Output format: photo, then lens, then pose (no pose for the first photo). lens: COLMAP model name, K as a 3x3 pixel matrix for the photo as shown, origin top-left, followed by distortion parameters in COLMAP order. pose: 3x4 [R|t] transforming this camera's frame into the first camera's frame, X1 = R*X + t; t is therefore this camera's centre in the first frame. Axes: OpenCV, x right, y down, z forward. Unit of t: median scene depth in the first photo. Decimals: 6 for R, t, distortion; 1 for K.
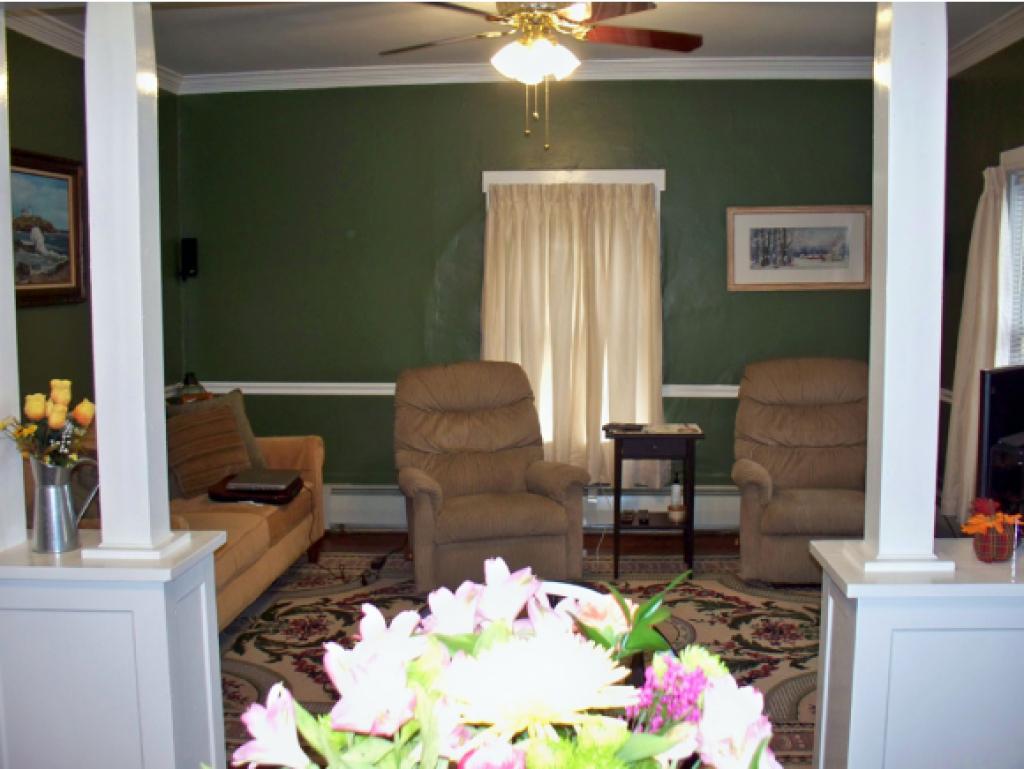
lens RADIAL K [[1053.8, 0, 513.5], [0, 1053.8, 385.5], [0, 0, 1]] dist [-0.147727, 0.000000]
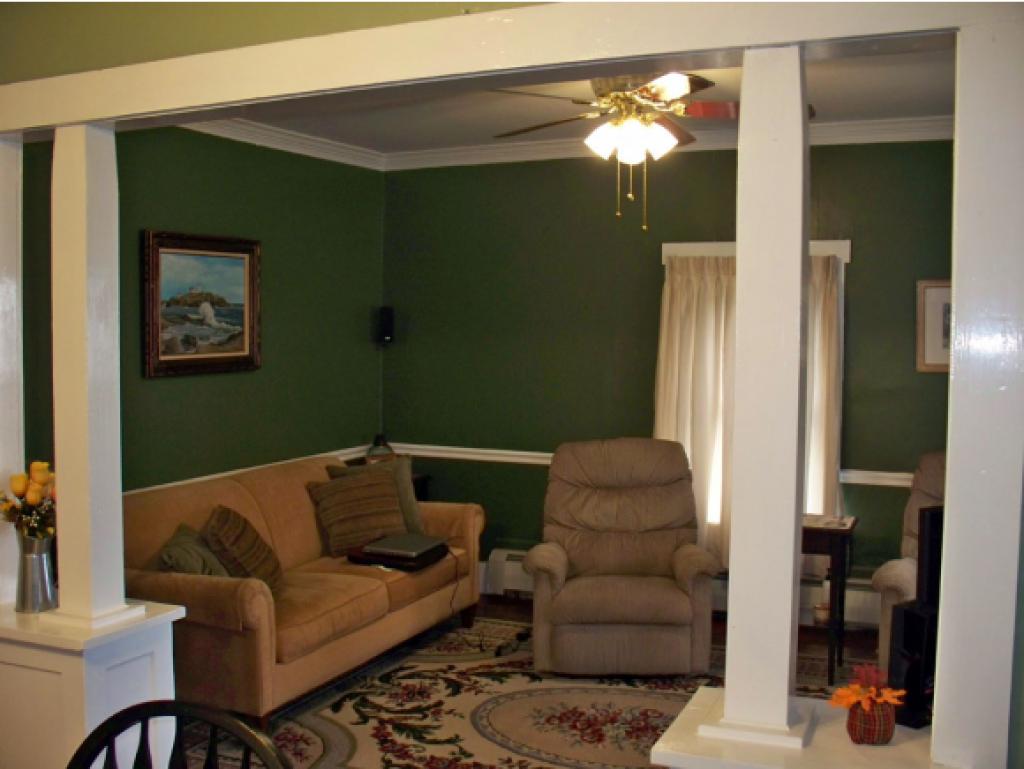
lens RADIAL K [[1053.8, 0, 516.9], [0, 1053.8, 388.9], [0, 0, 1]] dist [-0.147727, 0.000000]
pose [[0.944022, 0.030294, -0.328488, 0.207633], [-0.044179, 0.998414, -0.034888, -0.033938], [0.326910, 0.047447, 0.943864, 0.042450]]
